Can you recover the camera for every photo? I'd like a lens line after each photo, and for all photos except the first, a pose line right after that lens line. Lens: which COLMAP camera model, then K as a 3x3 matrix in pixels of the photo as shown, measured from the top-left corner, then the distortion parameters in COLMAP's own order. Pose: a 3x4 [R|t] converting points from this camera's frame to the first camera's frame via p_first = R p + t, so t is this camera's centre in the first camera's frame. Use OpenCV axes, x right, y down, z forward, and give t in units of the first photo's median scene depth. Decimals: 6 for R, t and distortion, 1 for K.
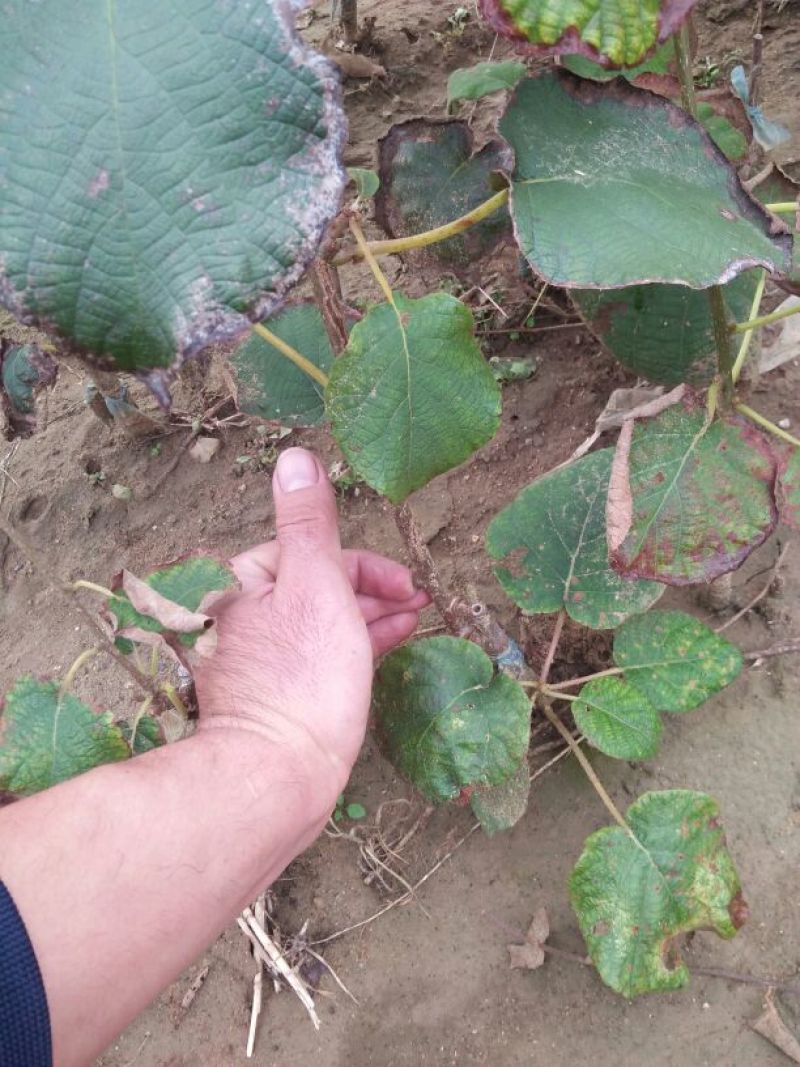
lens RADIAL K [[851.2, 0, 400.0], [0, 851.2, 533.5], [0, 0, 1]] dist [0.000307, -0.003746]
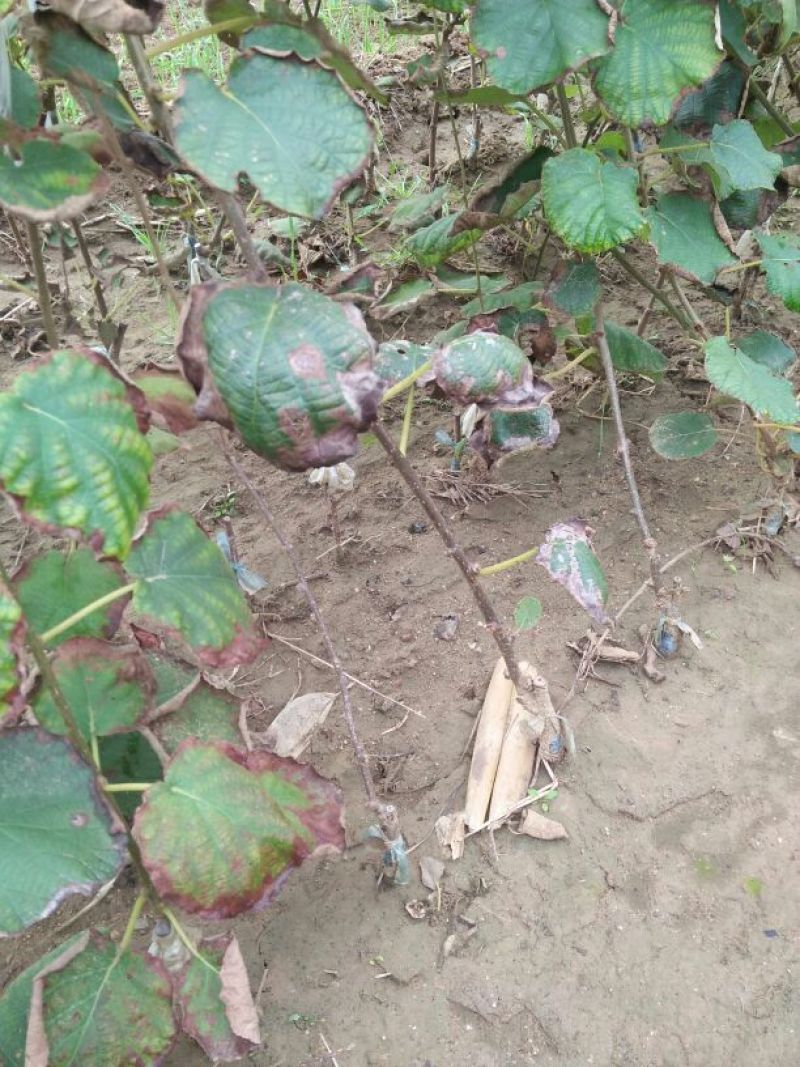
lens RADIAL K [[851.2, 0, 400.0], [0, 851.2, 533.5], [0, 0, 1]] dist [0.000307, -0.003746]
pose [[0.929208, -0.062580, 0.364220, 0.329900], [0.162382, 0.954459, -0.250281, -0.336217], [-0.331971, 0.291706, 0.897053, -0.416086]]
